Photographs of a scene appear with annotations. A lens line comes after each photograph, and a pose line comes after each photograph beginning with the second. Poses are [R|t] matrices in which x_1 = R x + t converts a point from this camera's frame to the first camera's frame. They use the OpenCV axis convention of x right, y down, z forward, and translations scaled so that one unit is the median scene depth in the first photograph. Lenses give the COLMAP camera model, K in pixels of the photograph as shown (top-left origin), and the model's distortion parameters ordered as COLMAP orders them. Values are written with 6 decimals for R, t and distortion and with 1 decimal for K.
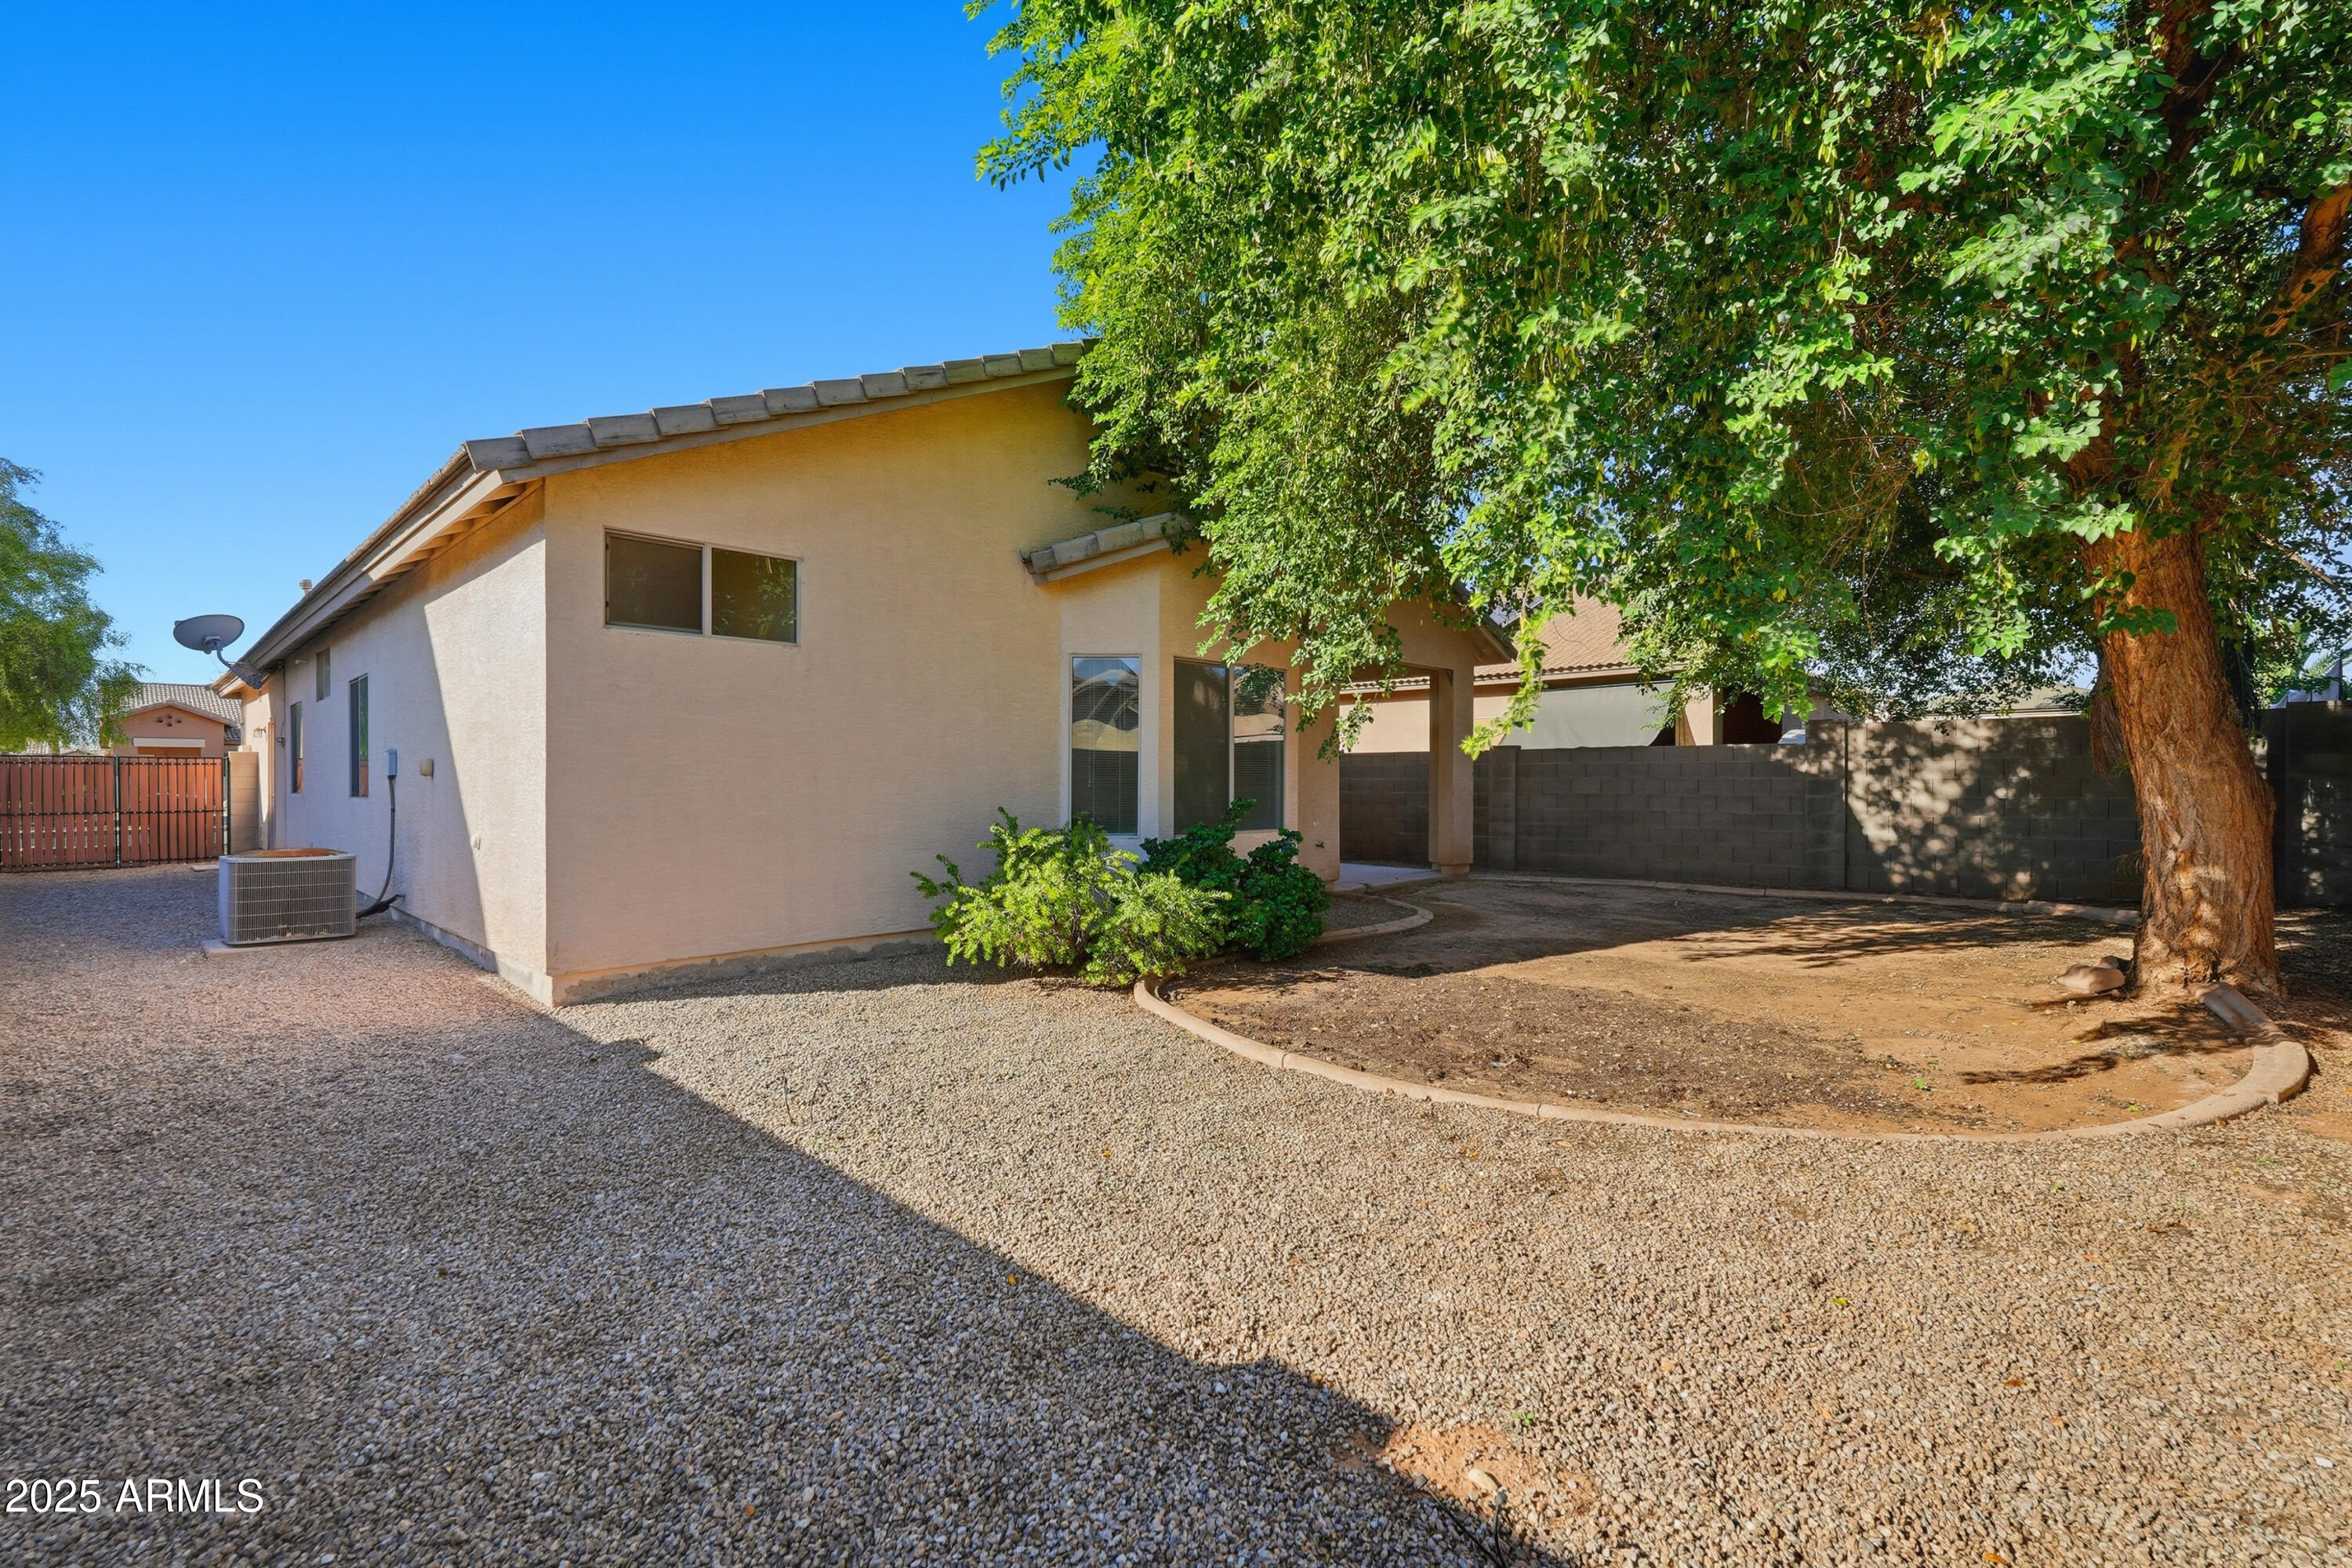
lens RADIAL K [[1044.1, 0, 1176.0], [0, 1044.1, 784.0], [0, 0, 1]] dist [-0.004148, 0.001454]
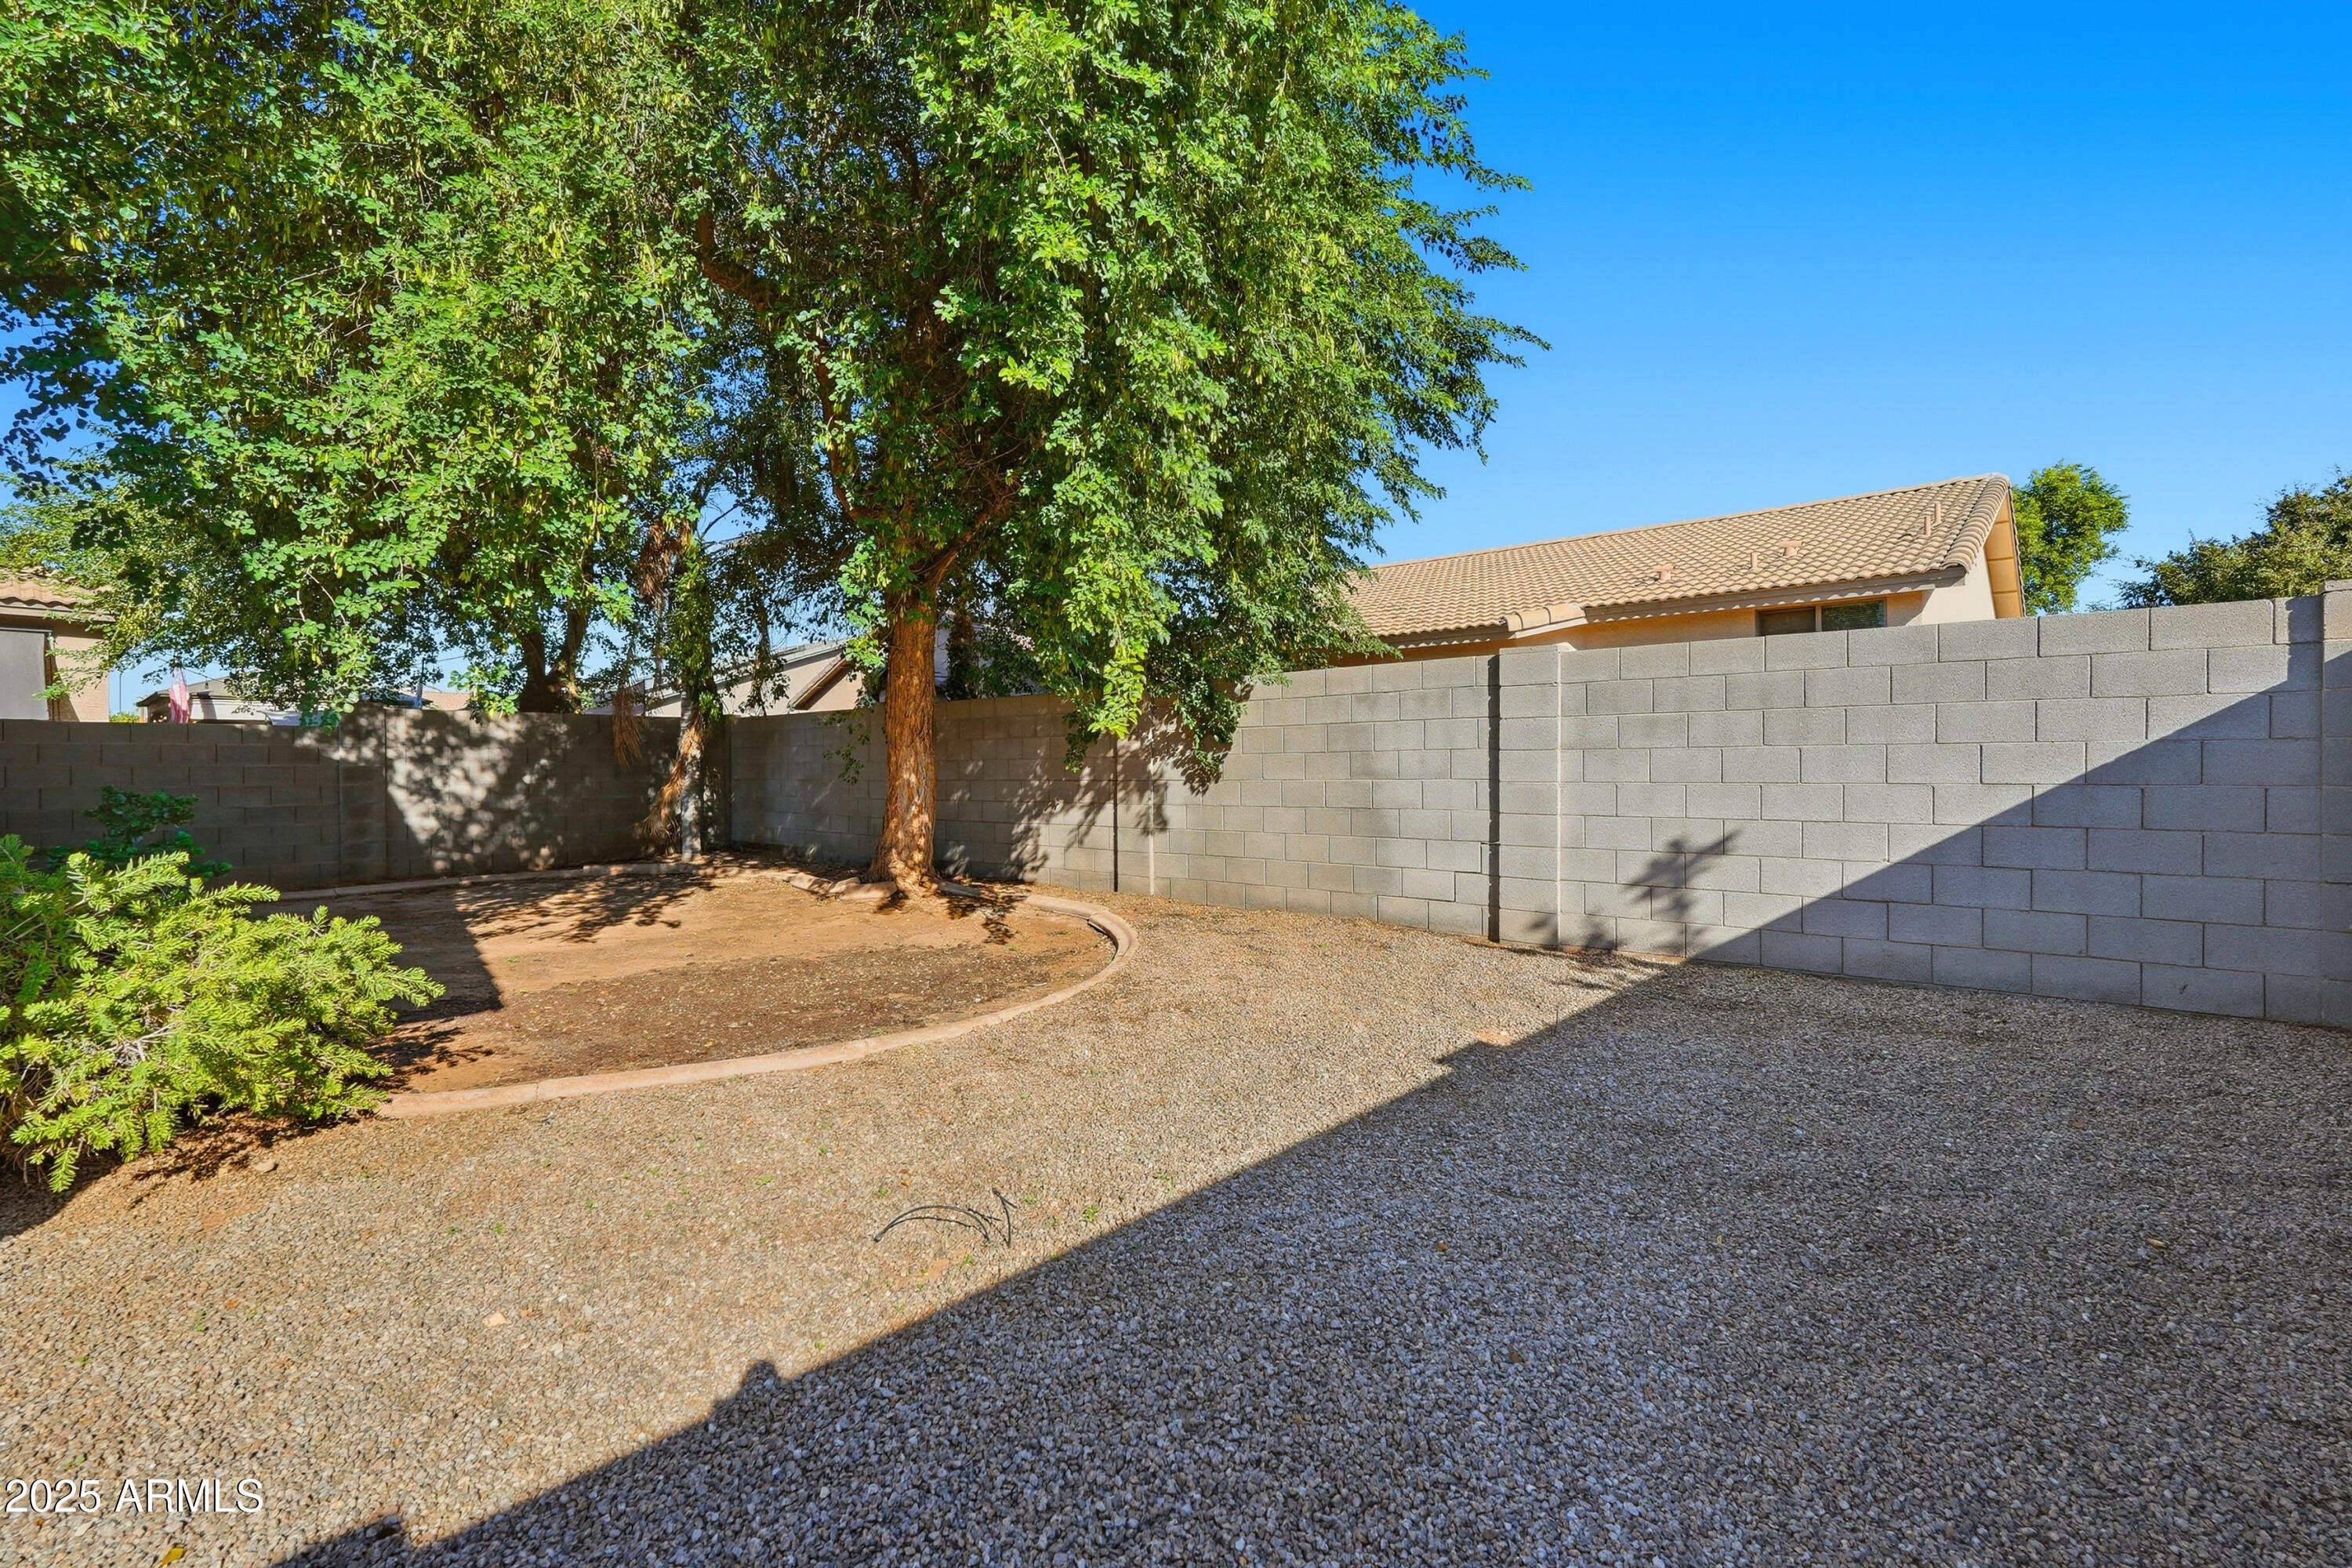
lens RADIAL K [[1044.1, 0, 1176.0], [0, 1044.1, 784.0], [0, 0, 1]] dist [-0.004148, 0.001454]
pose [[-0.051667, -0.010365, 0.998611, -0.371175], [0.008110, 0.999909, 0.010798, 0.006175], [-0.998631, 0.008657, -0.051578, 0.329601]]
